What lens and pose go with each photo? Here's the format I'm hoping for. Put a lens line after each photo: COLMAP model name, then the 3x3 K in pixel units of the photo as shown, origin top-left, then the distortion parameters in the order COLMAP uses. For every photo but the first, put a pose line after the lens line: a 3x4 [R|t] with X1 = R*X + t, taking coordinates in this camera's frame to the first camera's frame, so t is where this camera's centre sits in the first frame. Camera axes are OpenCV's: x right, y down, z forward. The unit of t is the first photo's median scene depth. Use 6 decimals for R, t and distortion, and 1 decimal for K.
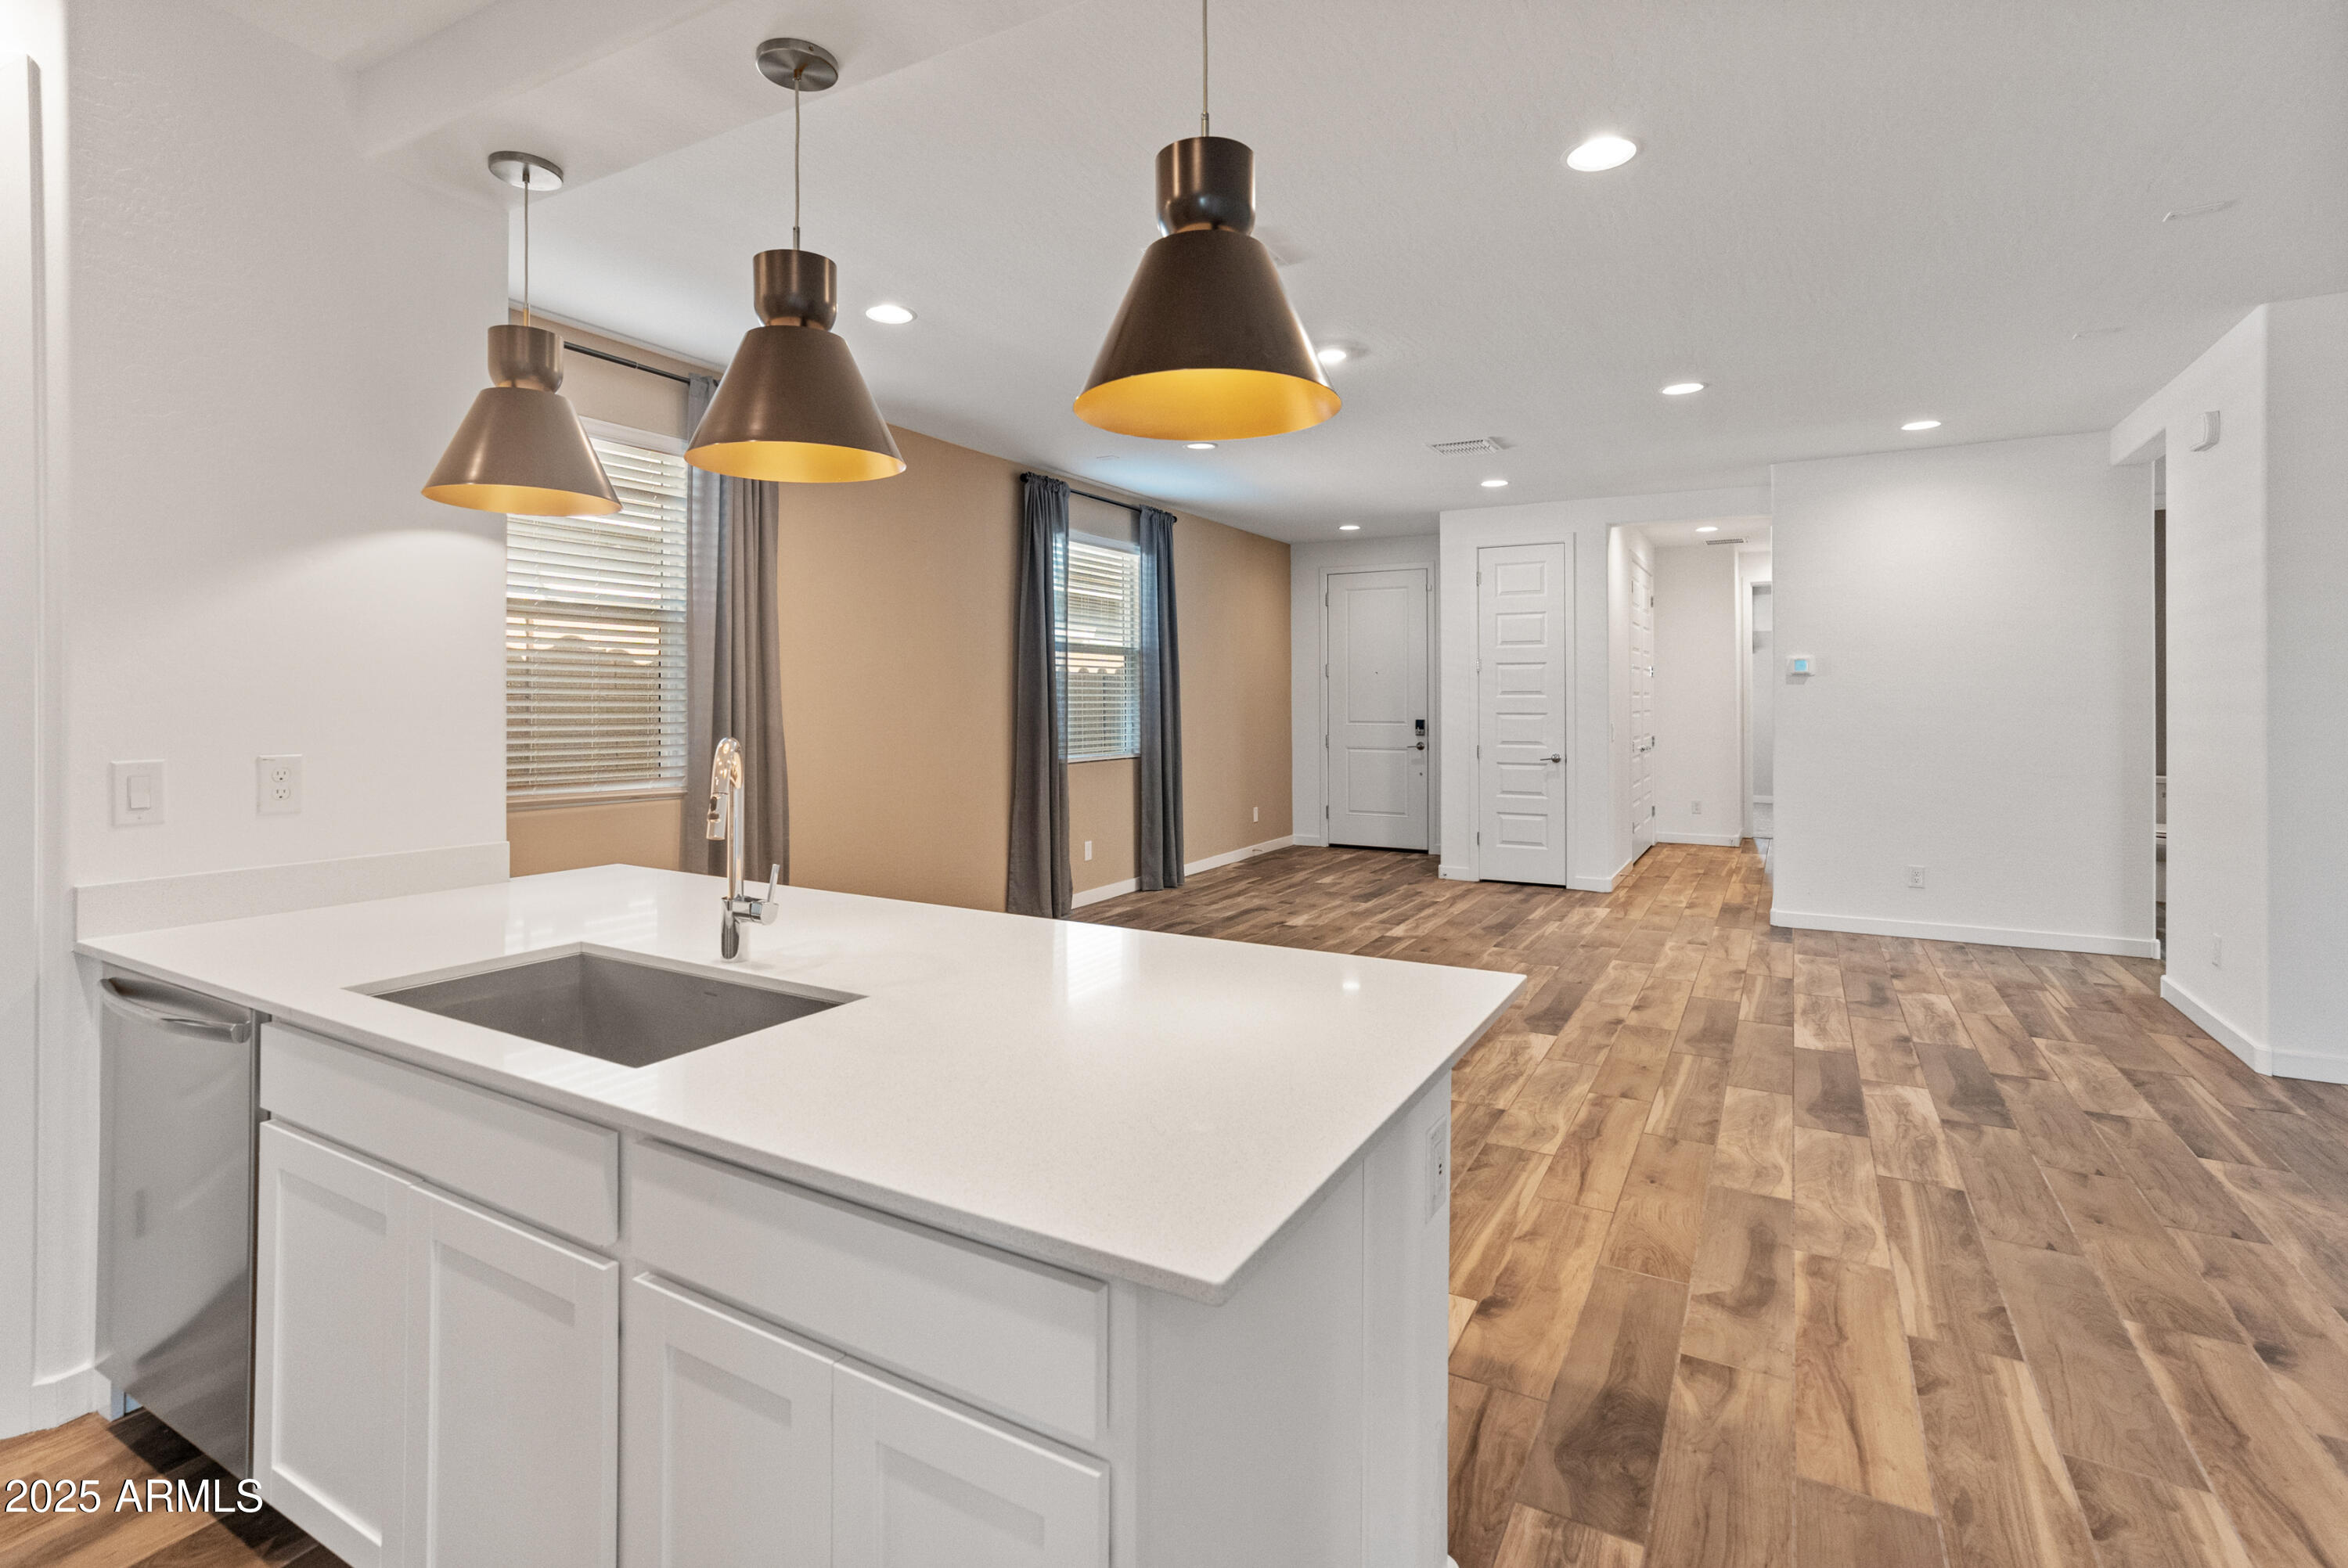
lens RADIAL K [[1112.0, 0, 1172.9], [0, 1112.0, 696.3], [0, 0, 1]] dist [-0.022719, 0.014847]
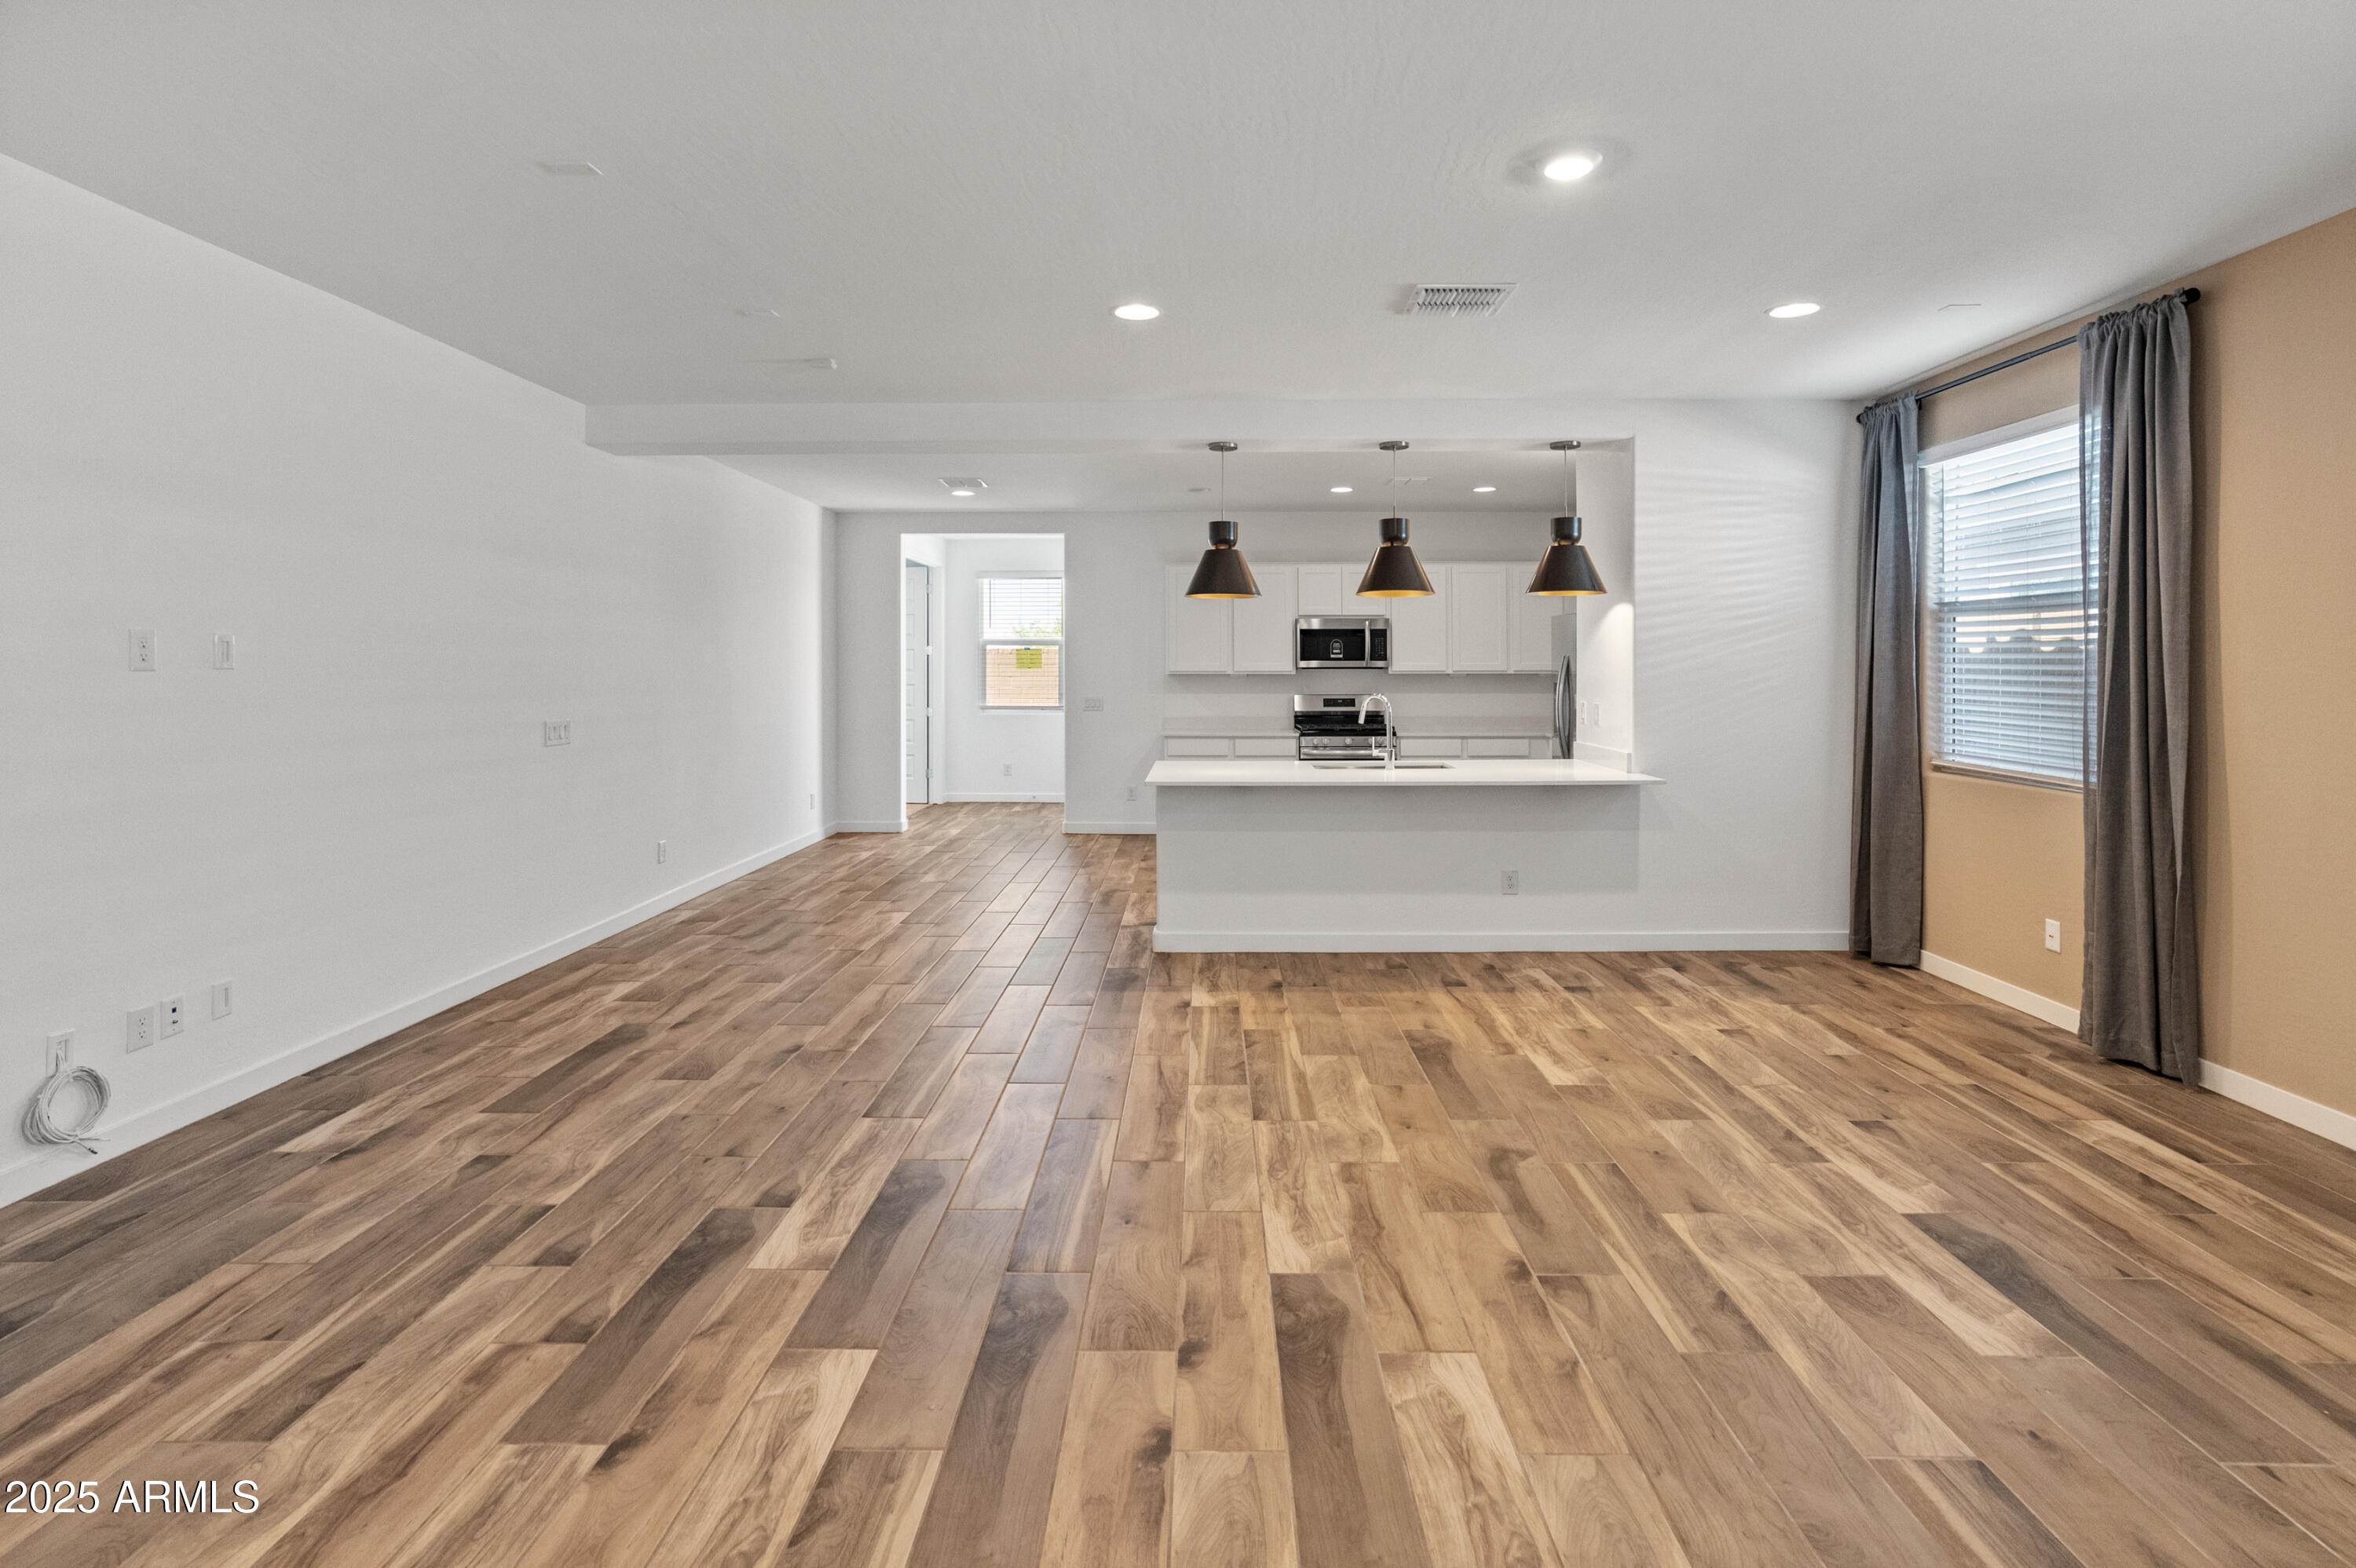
lens RADIAL K [[1128.6, 0, 1183.4], [0, 1128.6, 649.5], [0, 0, 1]] dist [-0.029175, 0.016772]
pose [[-0.881539, -0.006802, -0.472062, 0.775908], [0.001968, 0.999835, -0.018080, -0.014307], [0.472107, -0.016867, -0.881380, 1.745991]]
